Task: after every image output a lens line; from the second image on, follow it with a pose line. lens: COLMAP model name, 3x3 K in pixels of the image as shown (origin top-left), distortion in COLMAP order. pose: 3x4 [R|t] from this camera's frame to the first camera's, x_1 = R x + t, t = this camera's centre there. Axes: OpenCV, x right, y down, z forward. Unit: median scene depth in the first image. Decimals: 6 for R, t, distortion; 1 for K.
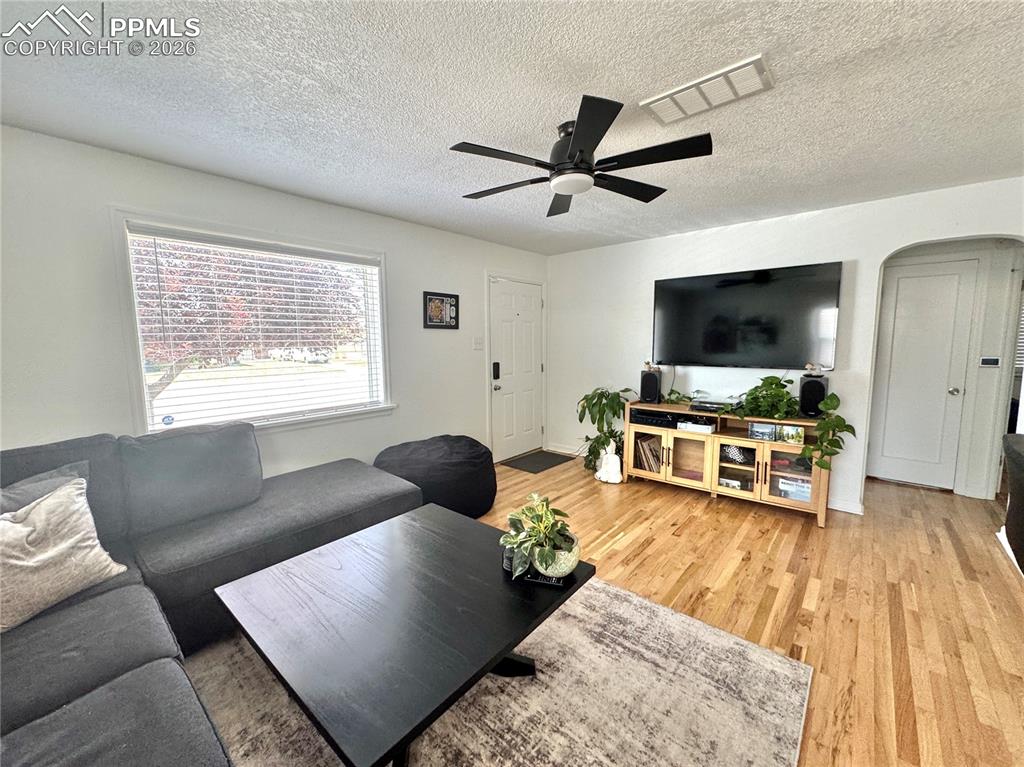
lens RADIAL K [[408.4, 0, 511.5], [0, 408.4, 383.5], [0, 0, 1]] dist [-0.005189, 0.001406]
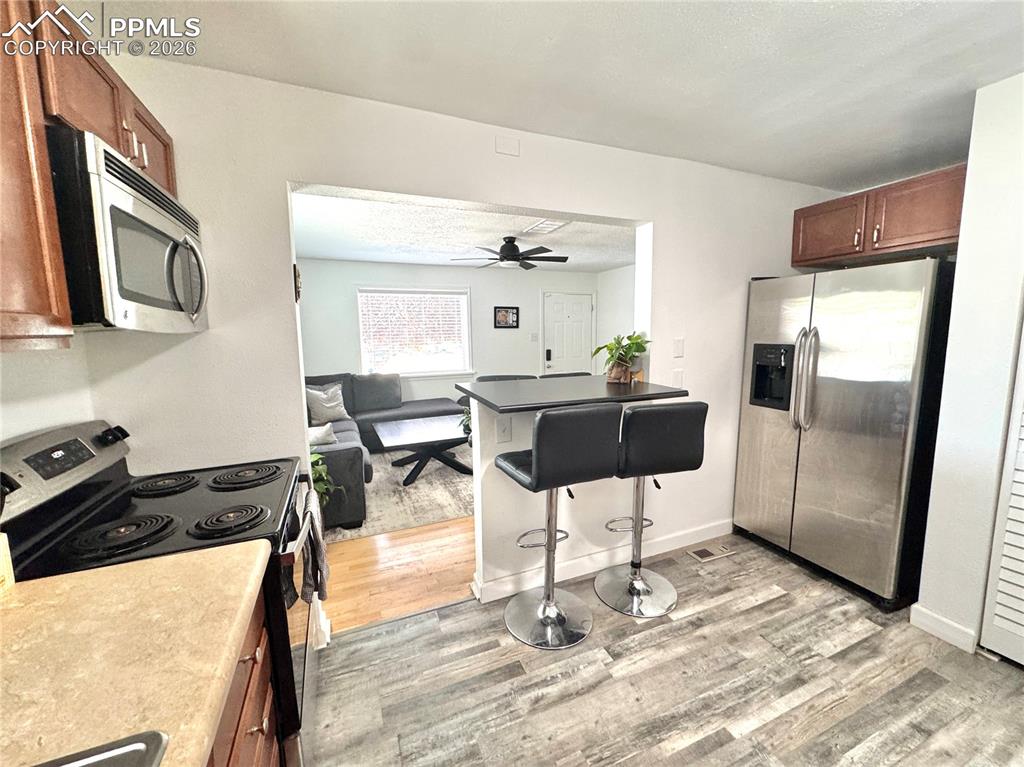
lens RADIAL K [[408.4, 0, 513.2], [0, 408.4, 385.7], [0, 0, 1]] dist [-0.005189, 0.001406]
pose [[0.902637, 0.051916, -0.427261, 0.708284], [-0.041550, 0.998573, 0.033556, 0.051351], [0.428393, -0.012536, 0.903505, -0.598081]]
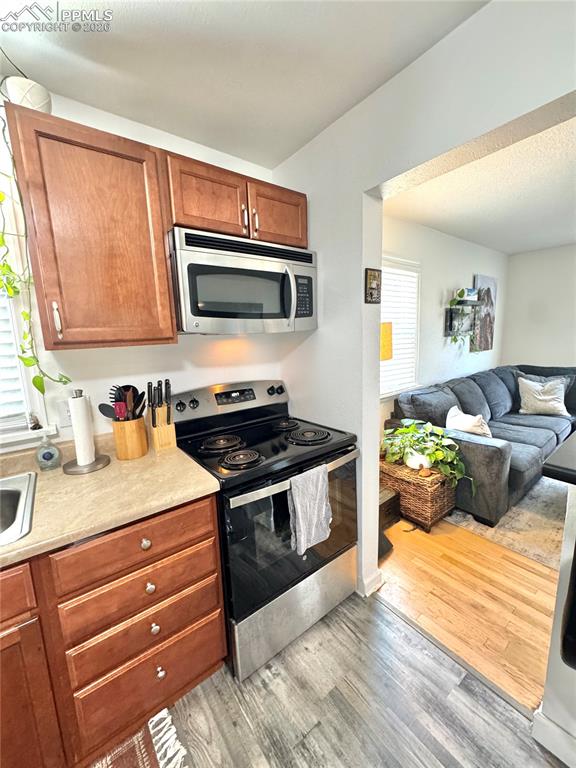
lens RADIAL K [[306.3, 0, 288.7], [0, 306.3, 384.6], [0, 0, 1]] dist [-0.005189, 0.001406]
pose [[-0.192779, 0.170512, -0.966314, 0.700103], [-0.071200, 0.979759, 0.187089, 0.012149], [0.978656, 0.104868, -0.176736, -0.242490]]
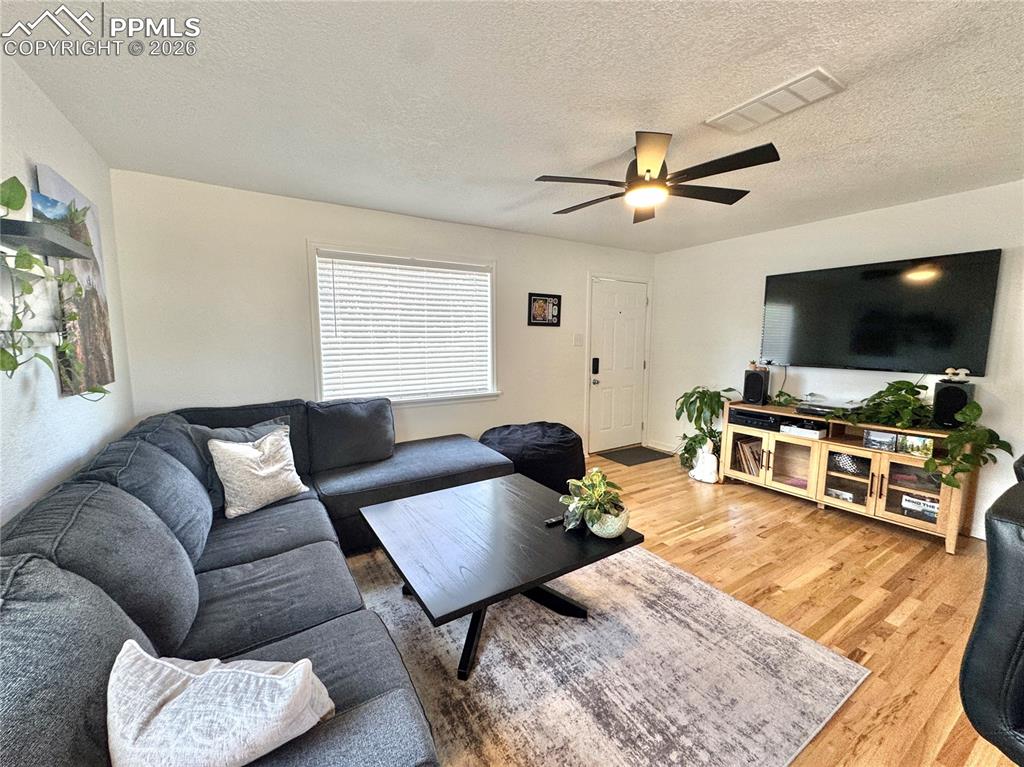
lens RADIAL K [[408.4, 0, 512.2], [0, 408.4, 383.9], [0, 0, 1]] dist [-0.005189, 0.001406]
pose [[0.956553, 0.043514, -0.288293, 0.090077], [-0.041005, 0.999050, 0.014737, 0.012345], [0.288661, -0.002275, 0.957429, -0.109508]]
